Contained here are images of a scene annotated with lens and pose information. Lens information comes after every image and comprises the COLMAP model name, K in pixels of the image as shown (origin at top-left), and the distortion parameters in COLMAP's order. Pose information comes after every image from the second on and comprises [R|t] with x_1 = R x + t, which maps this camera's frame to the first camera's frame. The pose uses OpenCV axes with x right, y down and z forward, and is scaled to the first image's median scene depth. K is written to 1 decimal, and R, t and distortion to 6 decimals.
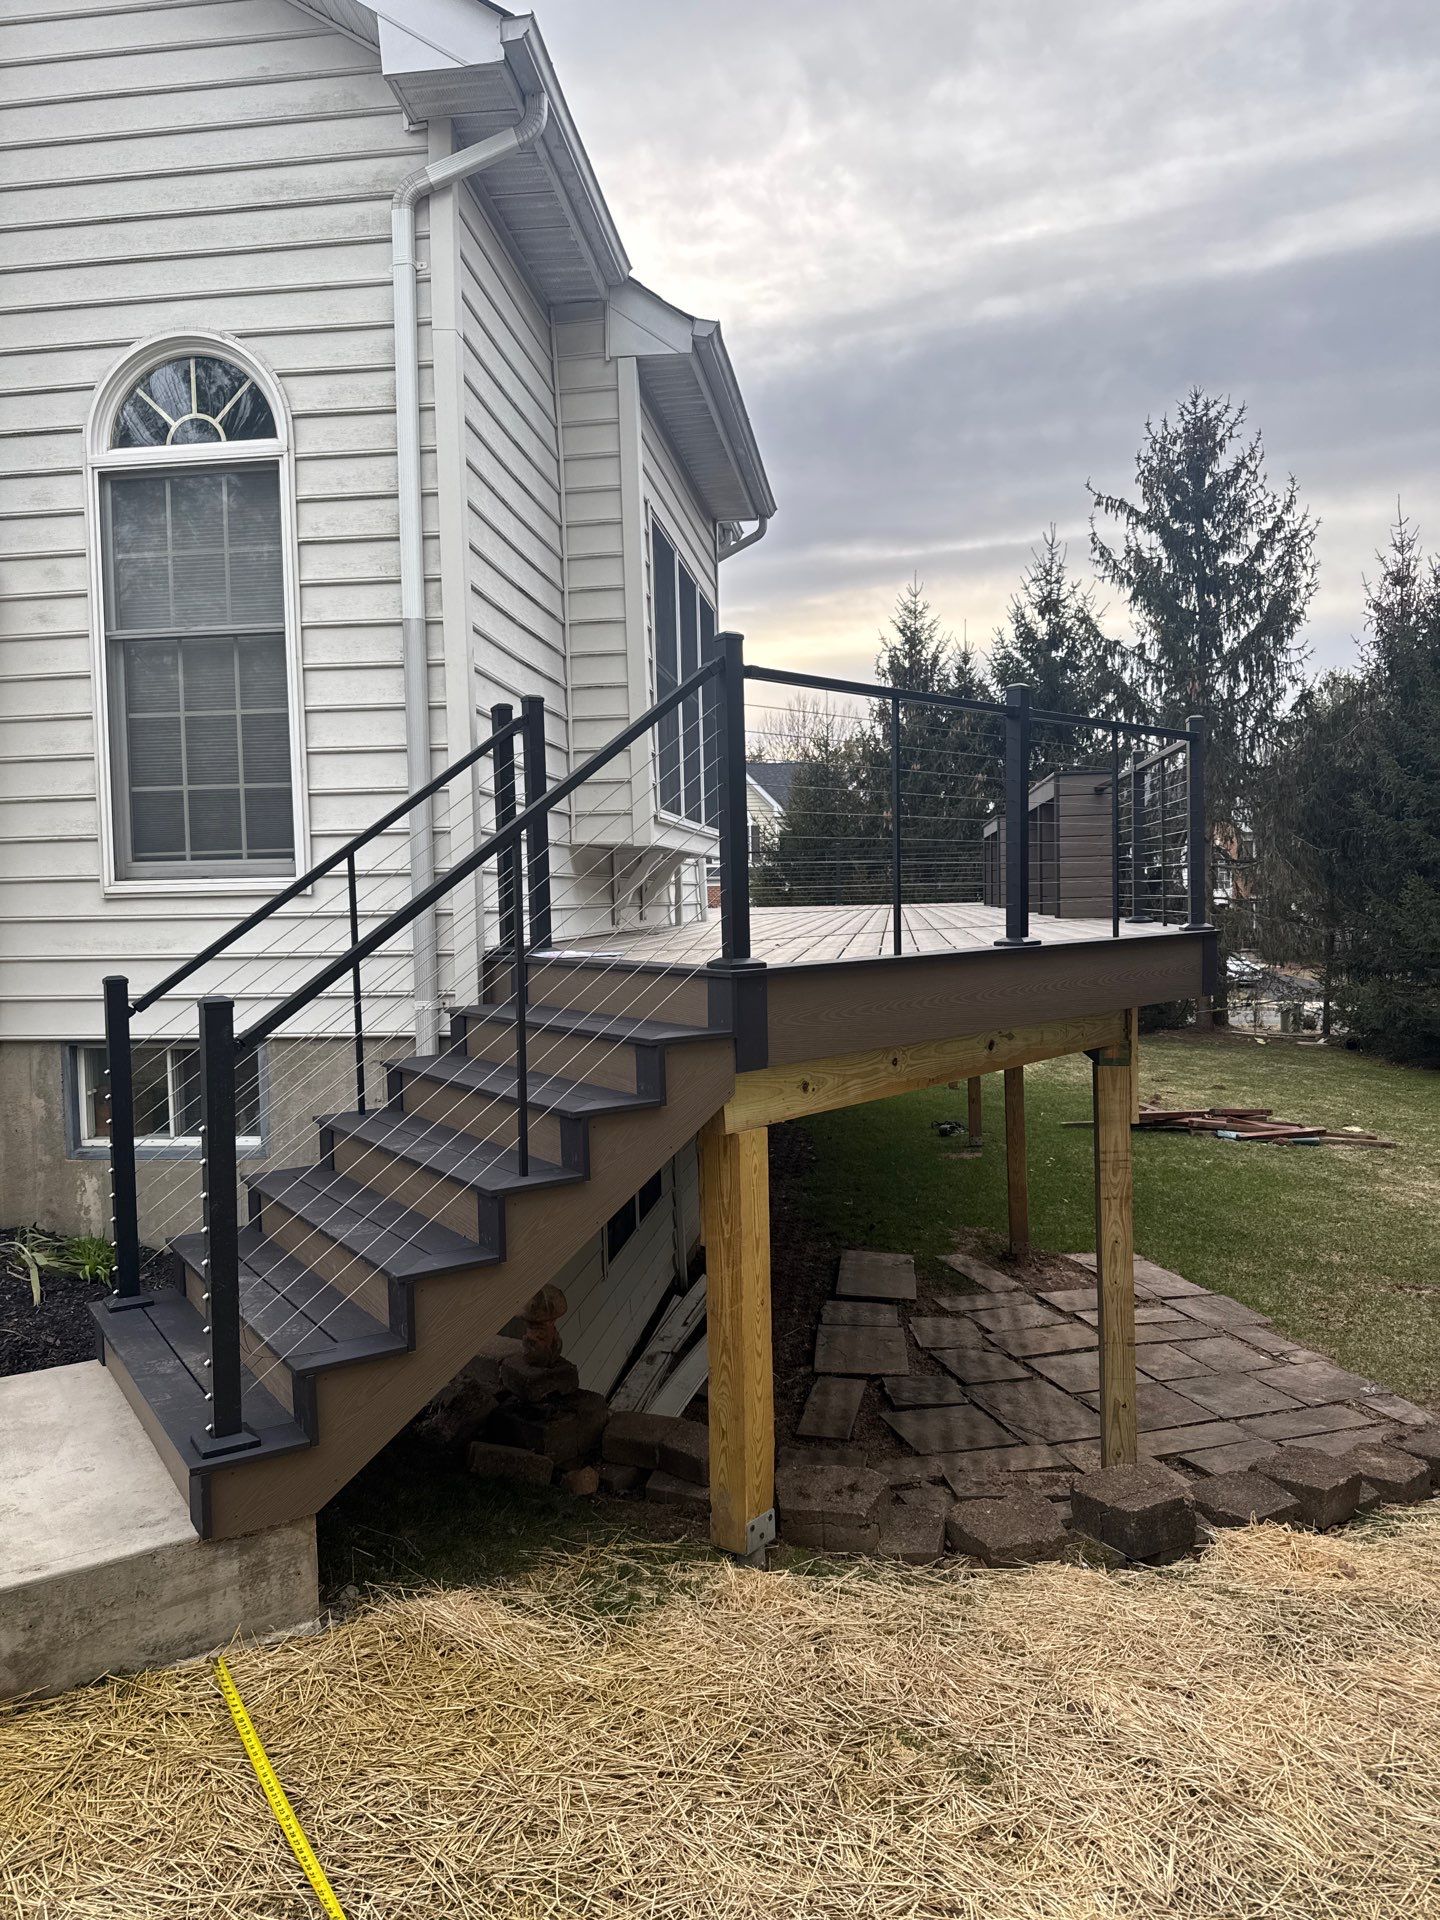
lens RADIAL K [[1448.2, 0, 720.0], [0, 1448.2, 960.0], [0, 0, 1]] dist [0.176440, -0.433364]
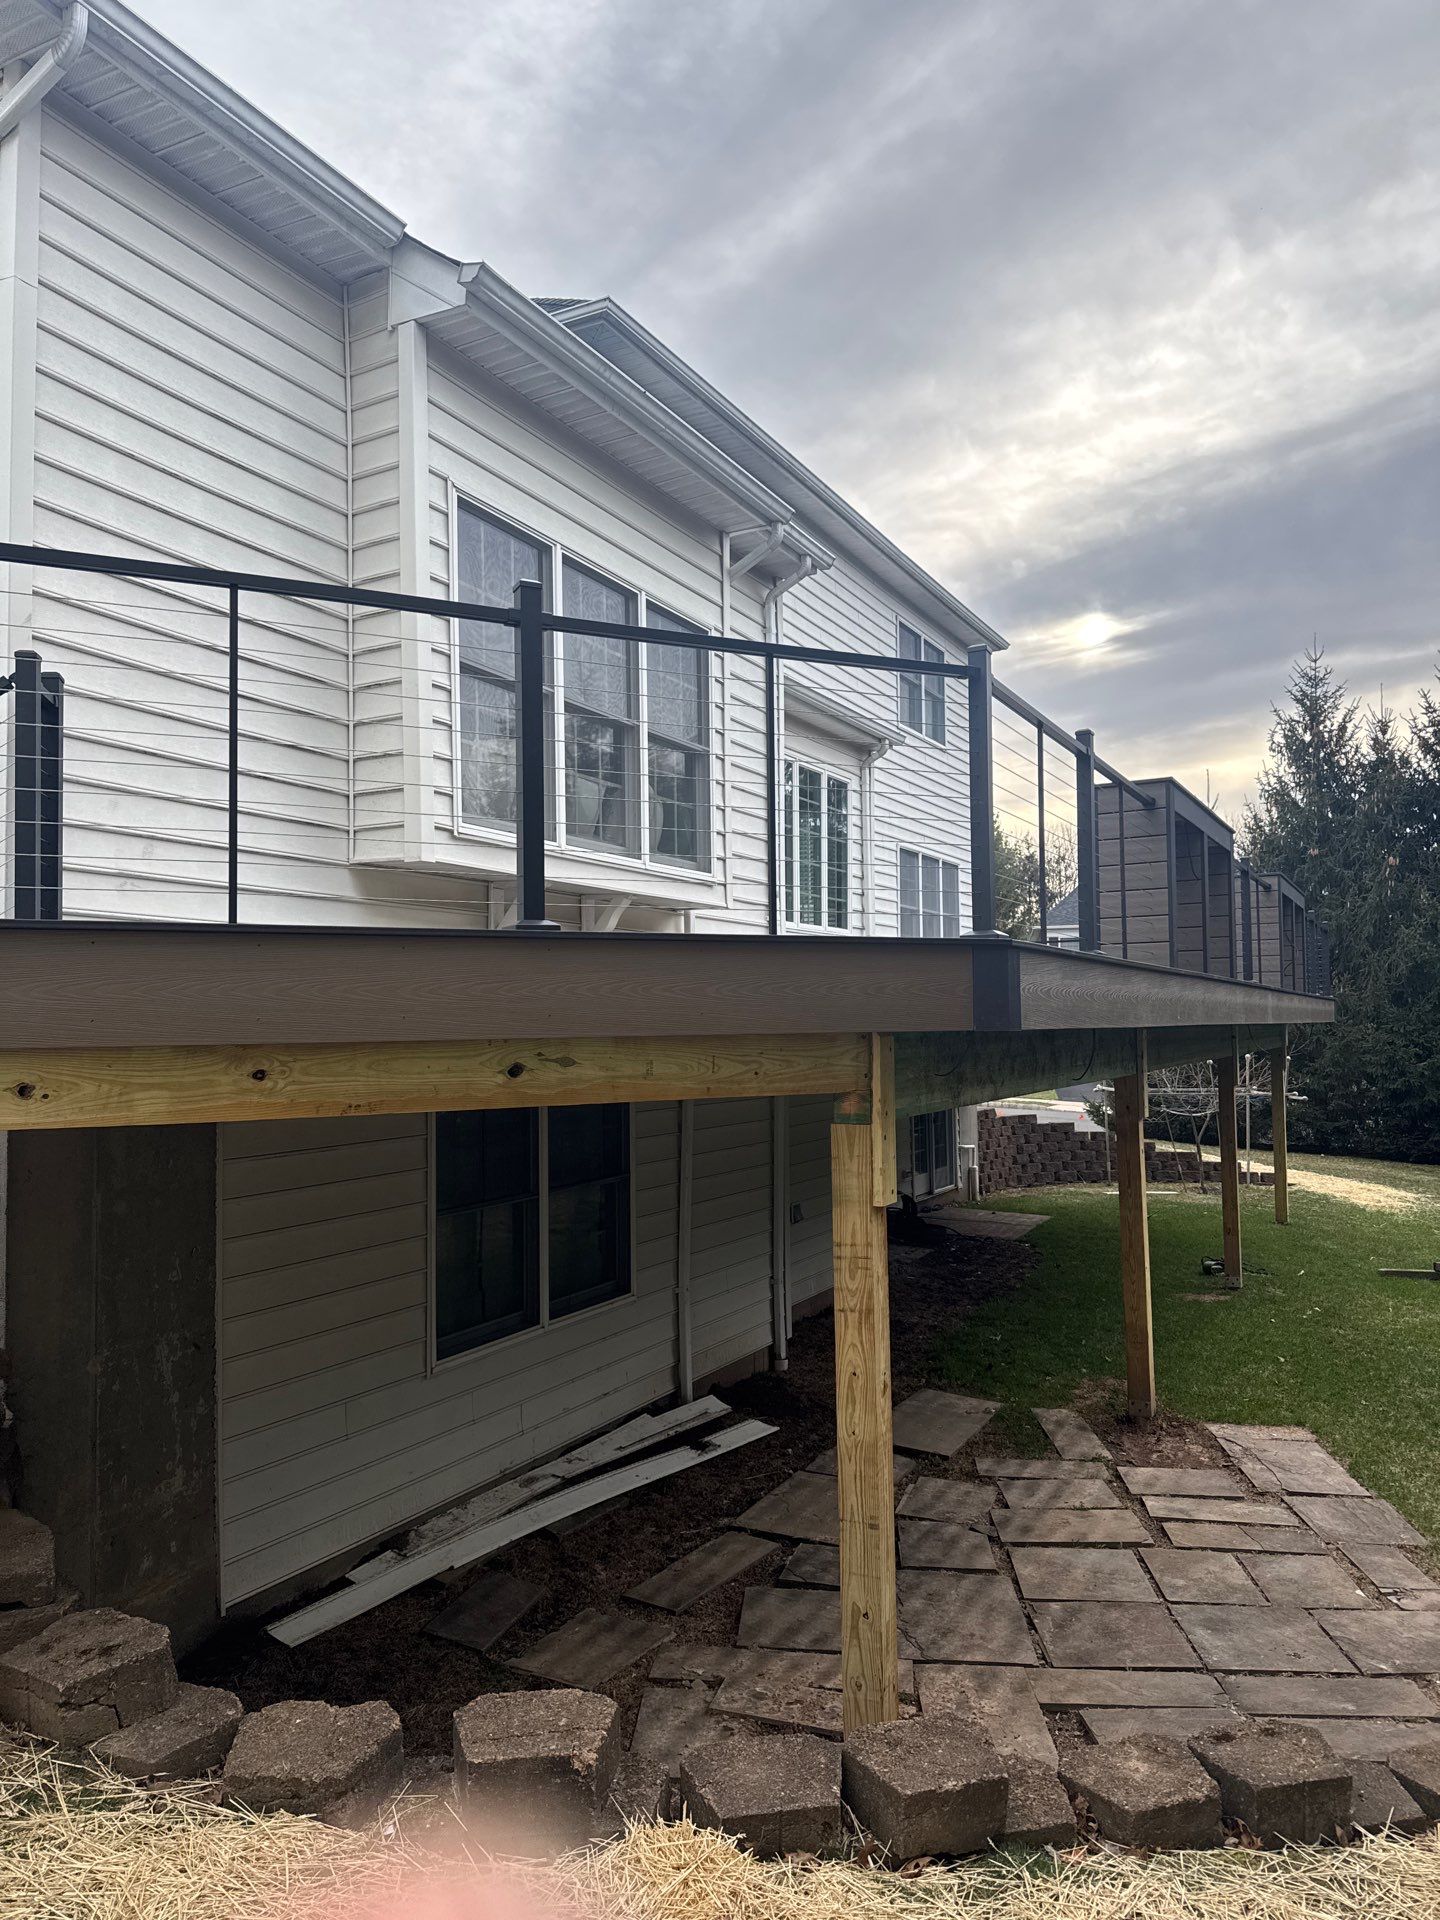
lens RADIAL K [[1446.9, 0, 703.5], [0, 1446.9, 961.3], [0, 0, 1]] dist [0.085372, -0.087791]
pose [[0.929794, -0.009844, -0.367949, 0.121493], [-0.023684, 0.995971, -0.086496, 0.014808], [0.367318, 0.089138, 0.925814, 0.077904]]
